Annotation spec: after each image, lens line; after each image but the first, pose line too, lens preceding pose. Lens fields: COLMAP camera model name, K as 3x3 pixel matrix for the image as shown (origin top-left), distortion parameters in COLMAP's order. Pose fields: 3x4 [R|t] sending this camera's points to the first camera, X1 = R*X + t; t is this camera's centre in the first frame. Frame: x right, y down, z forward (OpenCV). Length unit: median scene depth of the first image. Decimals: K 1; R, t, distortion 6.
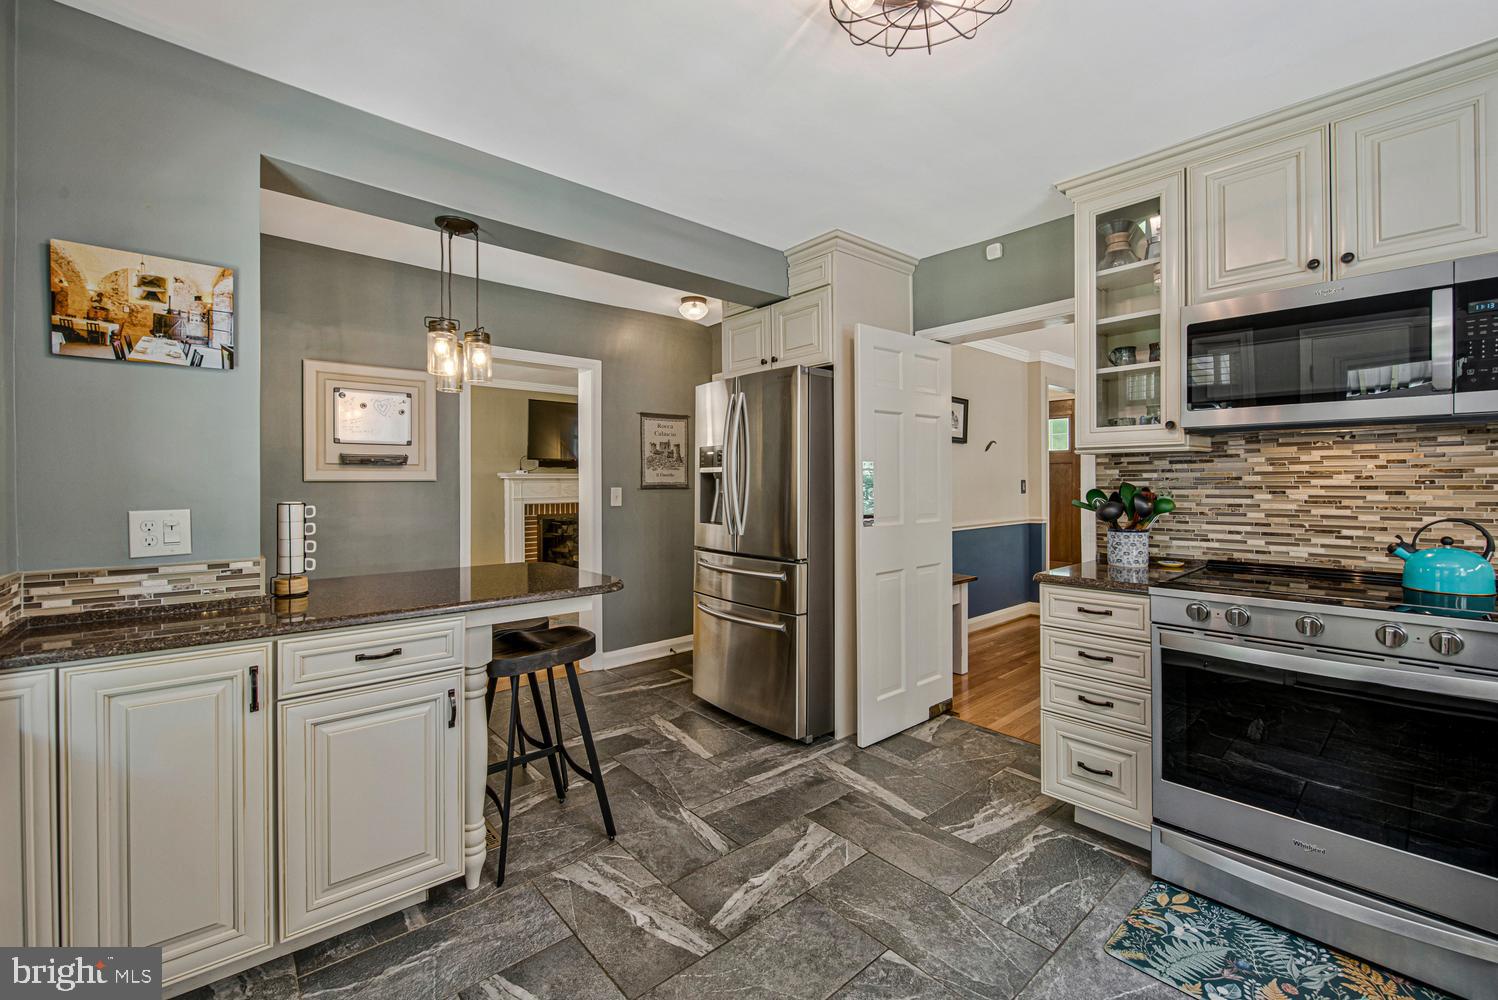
lens RADIAL K [[629.5, 0, 747.7], [0, 629.5, 480.3], [0, 0, 1]] dist [-0.001795, -0.006831]
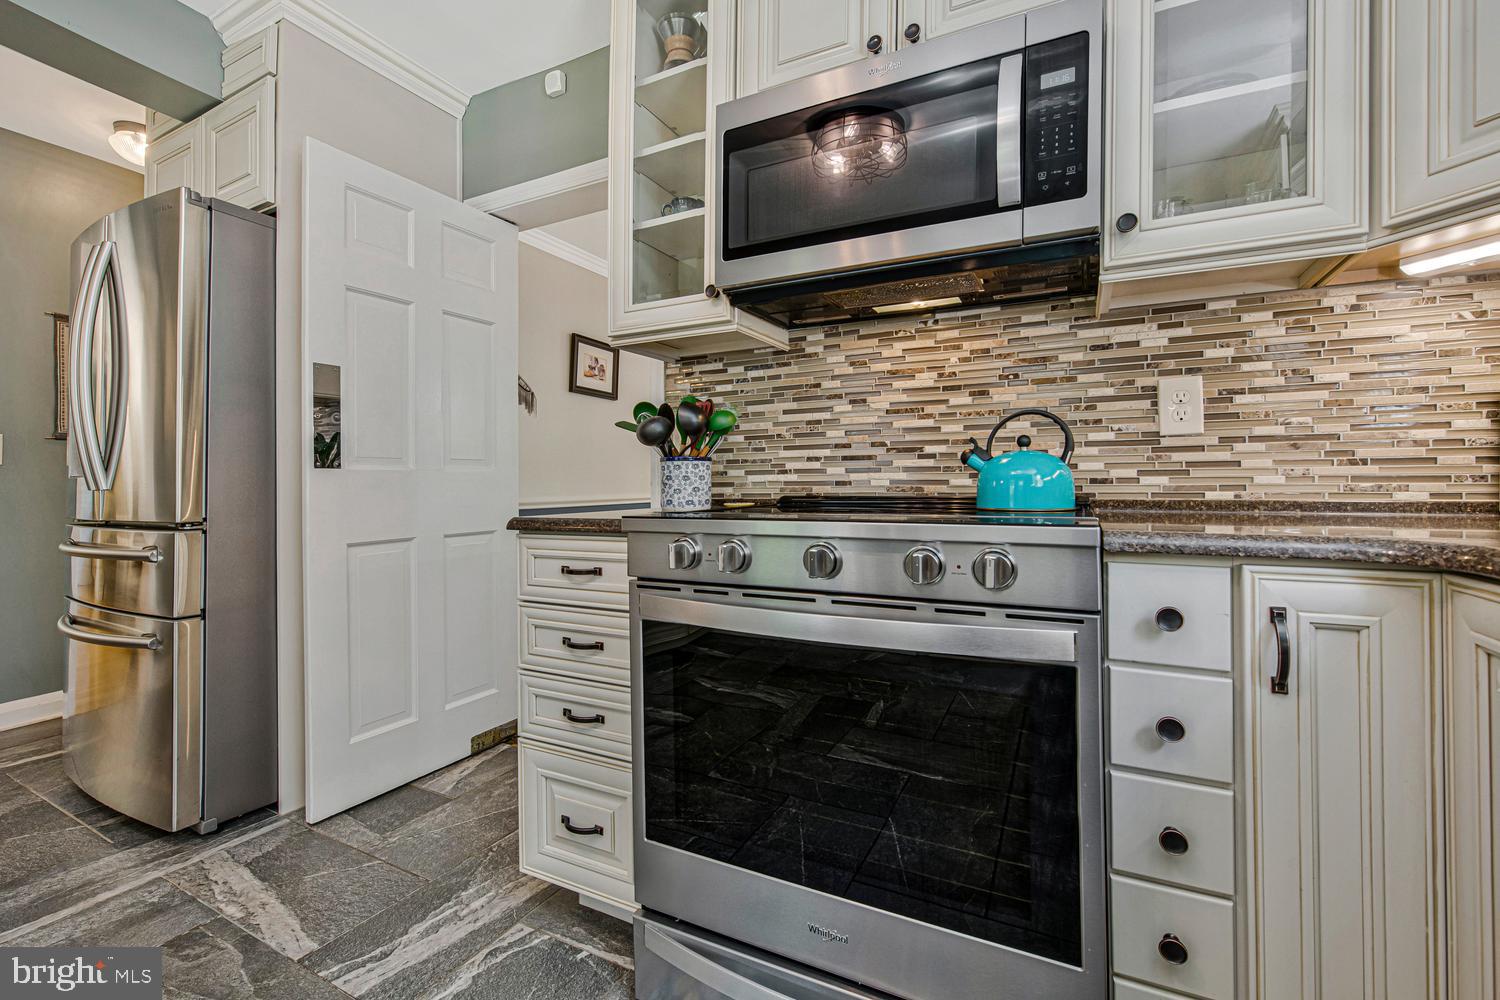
lens RADIAL K [[622.4, 0, 750.0], [0, 622.4, 500.0], [0, 0, 1]] dist [-0.007475, 0.000324]
pose [[0.939802, -0.013417, 0.341457, 0.478642], [0.008426, 0.999835, 0.016097, 0.124961], [-0.341616, -0.012251, 0.939760, 0.354739]]
